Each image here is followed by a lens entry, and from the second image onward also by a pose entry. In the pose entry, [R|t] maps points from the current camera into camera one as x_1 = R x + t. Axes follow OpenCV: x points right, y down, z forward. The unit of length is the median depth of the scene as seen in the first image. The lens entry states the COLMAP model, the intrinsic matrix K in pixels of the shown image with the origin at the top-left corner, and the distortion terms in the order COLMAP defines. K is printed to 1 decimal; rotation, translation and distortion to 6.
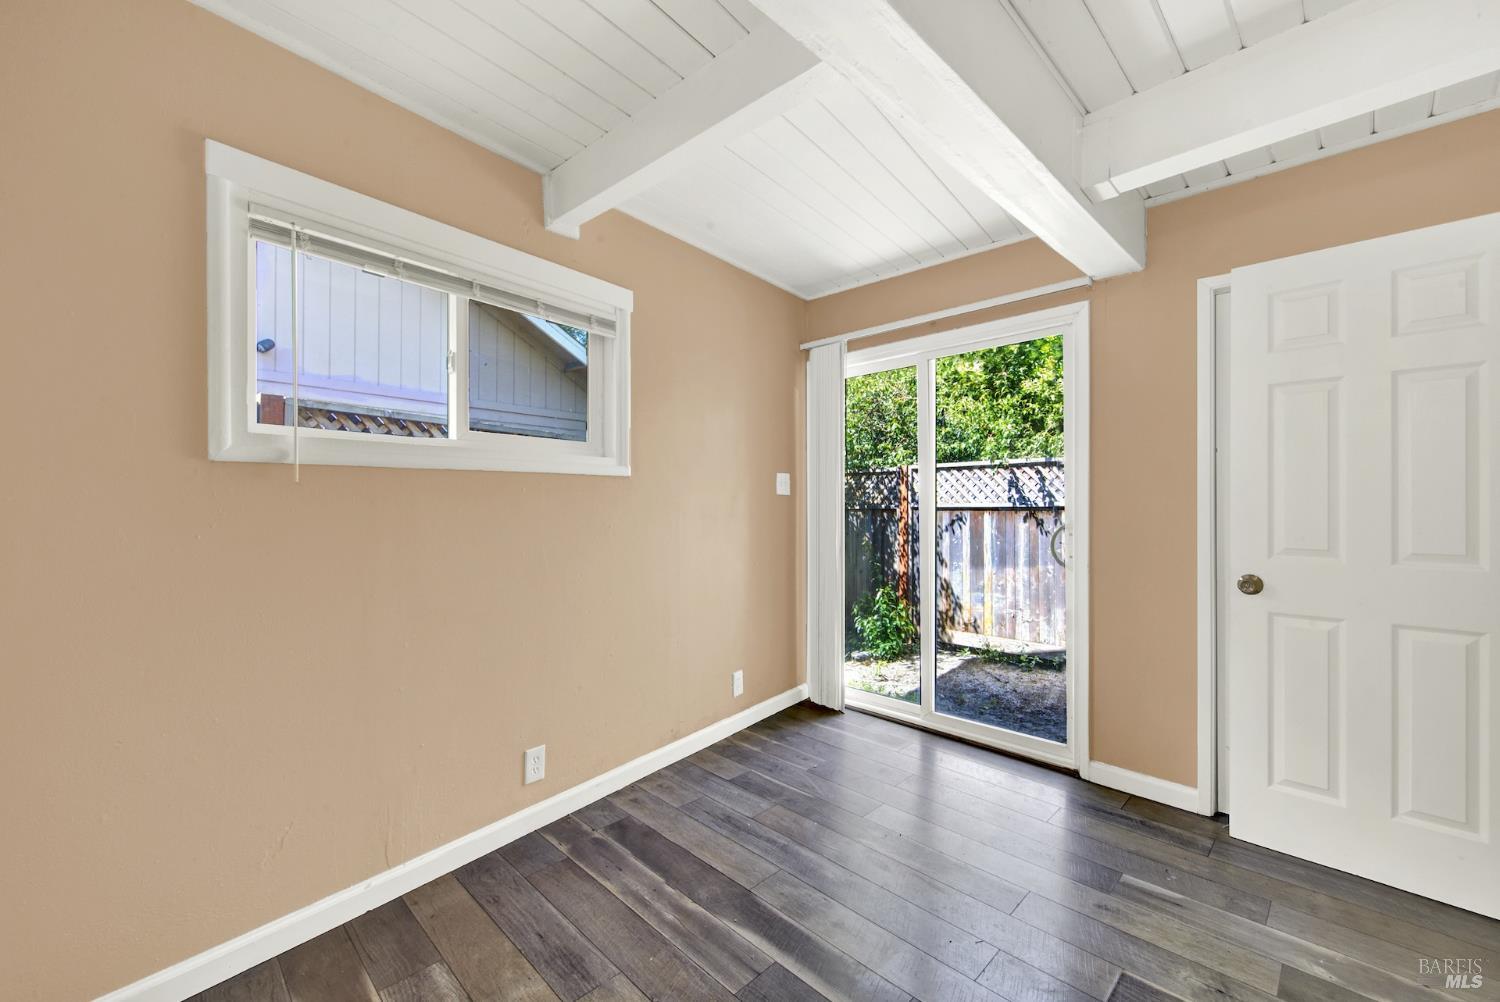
lens RADIAL K [[615.7, 0, 761.3], [0, 615.7, 501.8], [0, 0, 1]] dist [0.003104, -0.003601]
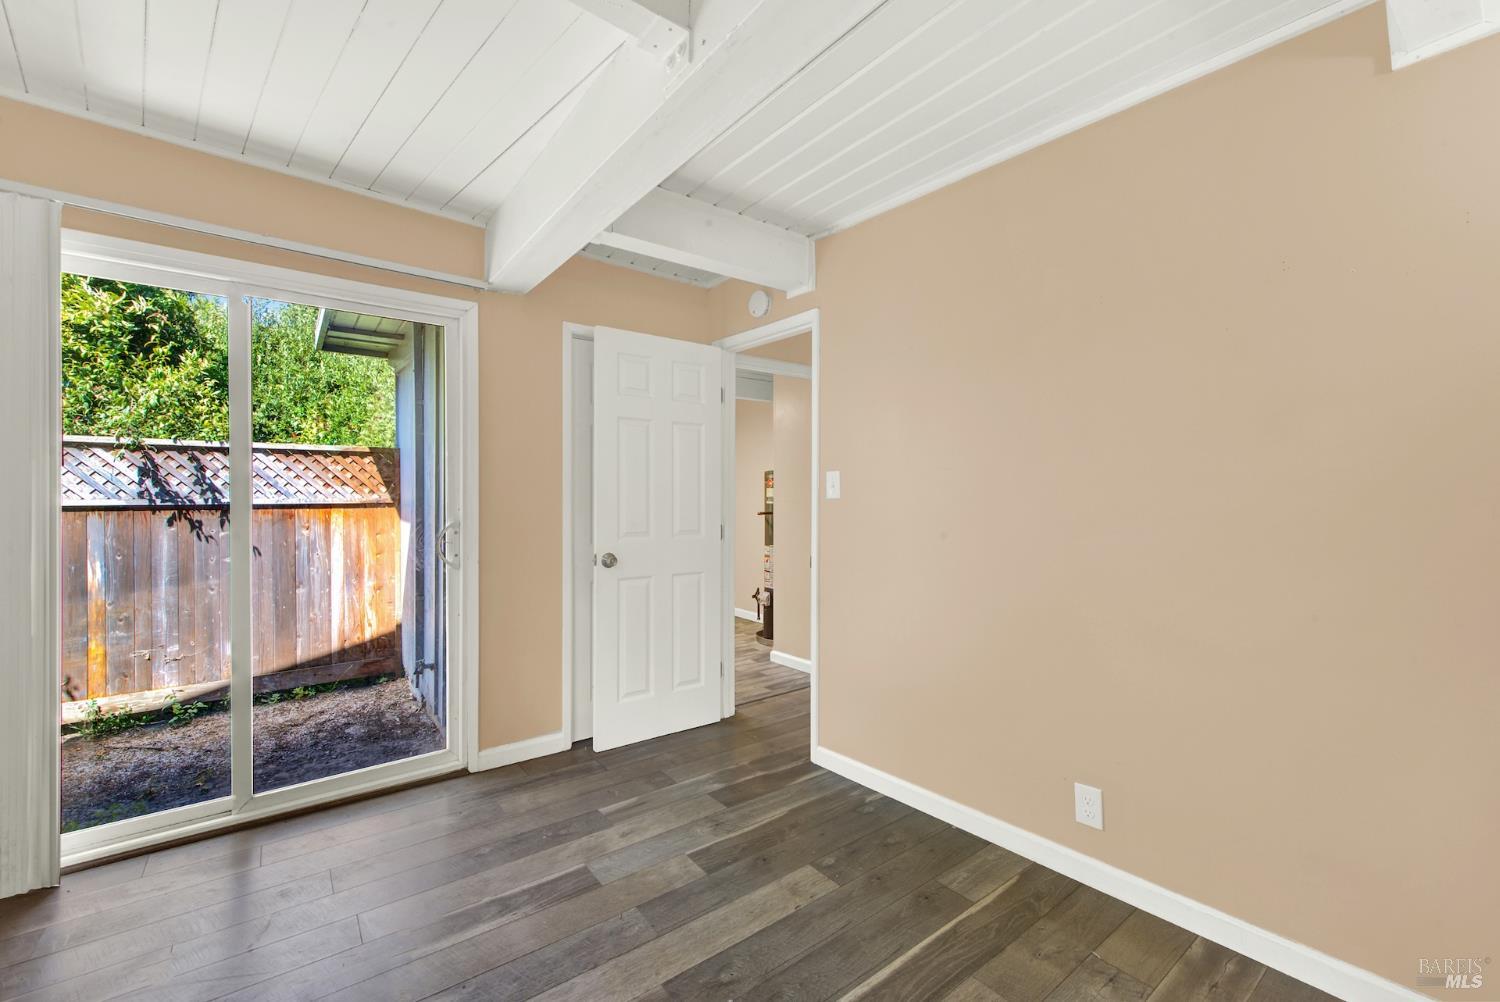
lens RADIAL K [[615.7, 0, 765.8], [0, 615.7, 493.2], [0, 0, 1]] dist [0.003104, -0.003601]
pose [[0.112286, 0.010579, 0.993620, -0.228474], [-0.003866, 0.999940, -0.010209, -0.001024], [-0.993668, -0.002695, 0.112320, 0.214968]]
